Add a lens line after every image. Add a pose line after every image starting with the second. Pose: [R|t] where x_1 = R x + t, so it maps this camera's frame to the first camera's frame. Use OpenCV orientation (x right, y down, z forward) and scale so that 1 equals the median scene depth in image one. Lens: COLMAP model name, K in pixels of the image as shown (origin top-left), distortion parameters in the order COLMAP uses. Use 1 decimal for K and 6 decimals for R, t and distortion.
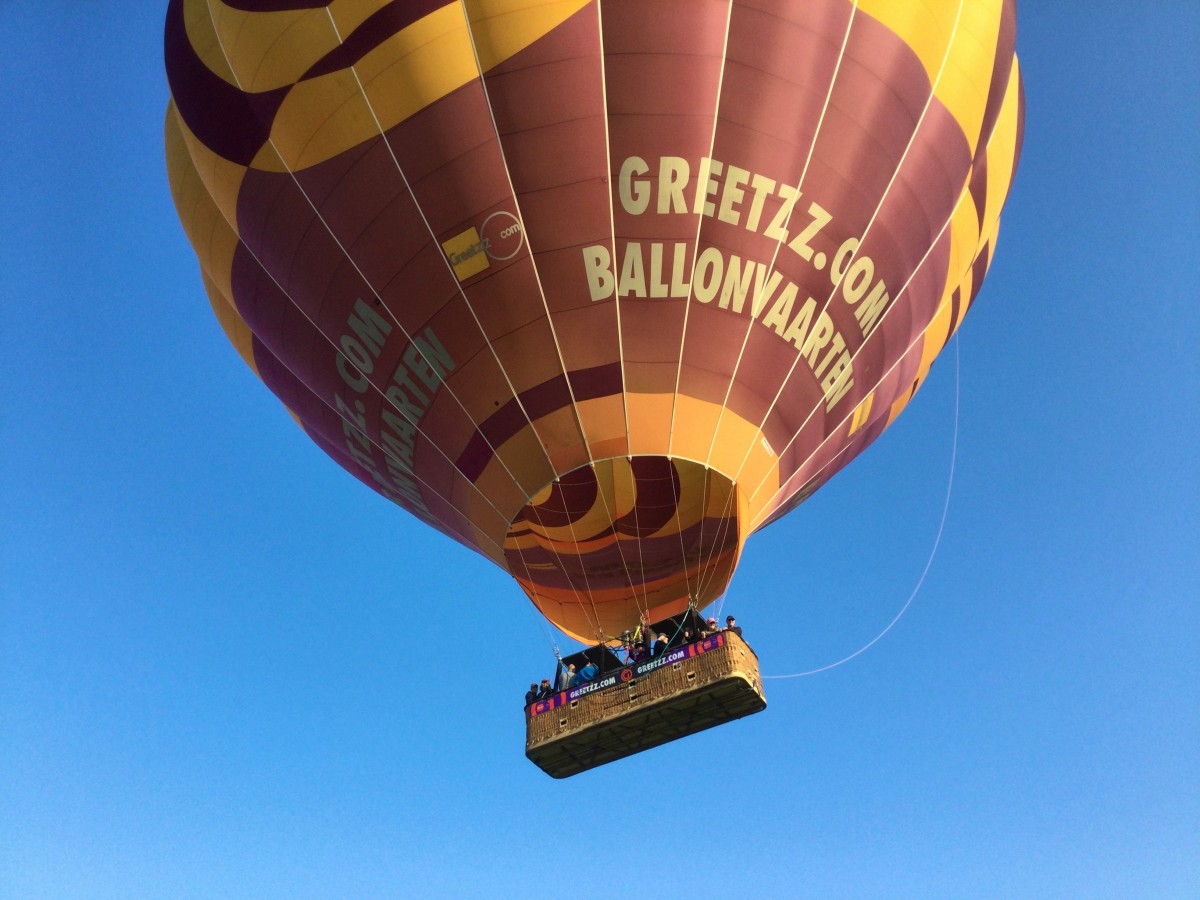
lens RADIAL K [[1115.9, 0, 577.8], [0, 1115.9, 451.7], [0, 0, 1]] dist [-0.013902, -0.005359]
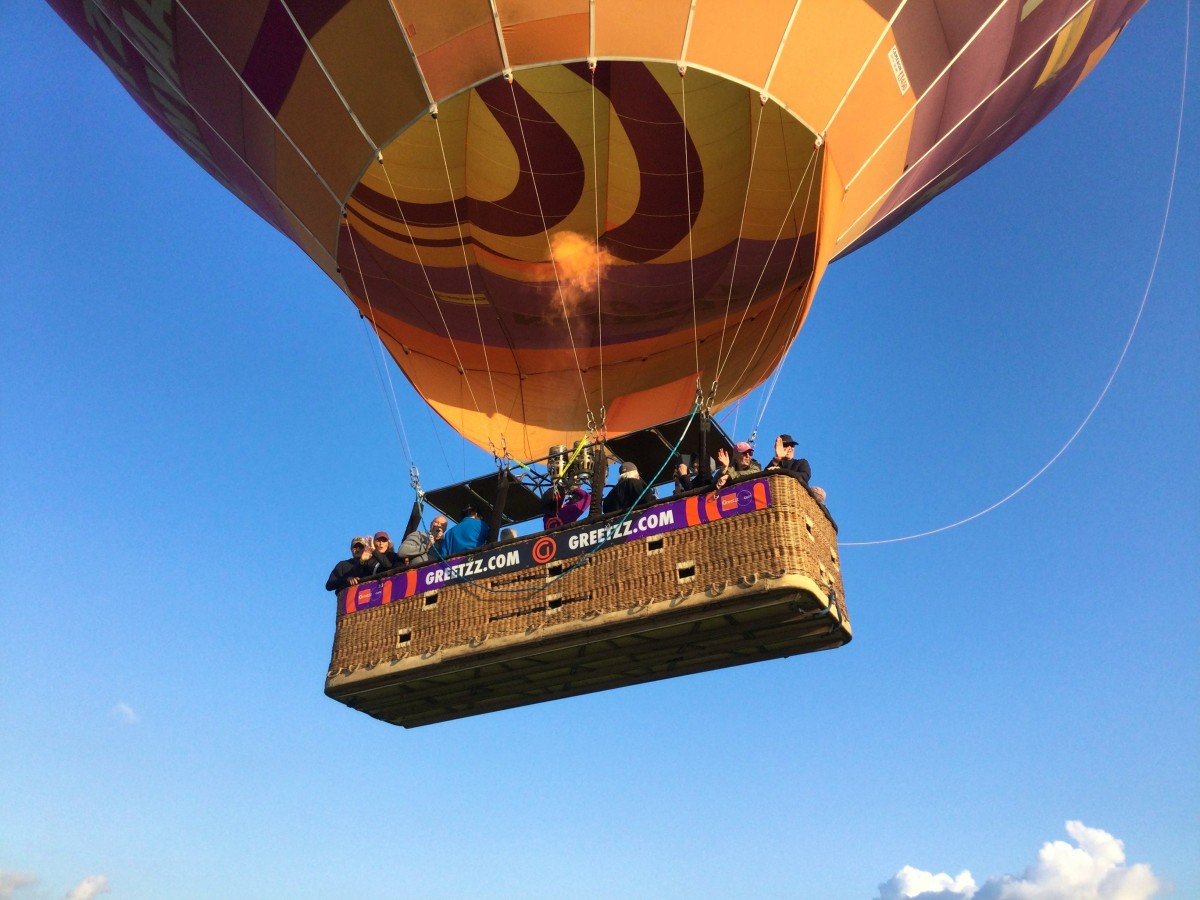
lens RADIAL K [[1207.6, 0, 556.5], [0, 1207.6, 451.1], [0, 0, 1]] dist [0.145121, -0.006308]
pose [[0.997782, 0.064147, -0.017769, 0.054410], [-0.058798, 0.974529, 0.216414, 0.054085], [0.031198, -0.214890, 0.976140, 0.525610]]
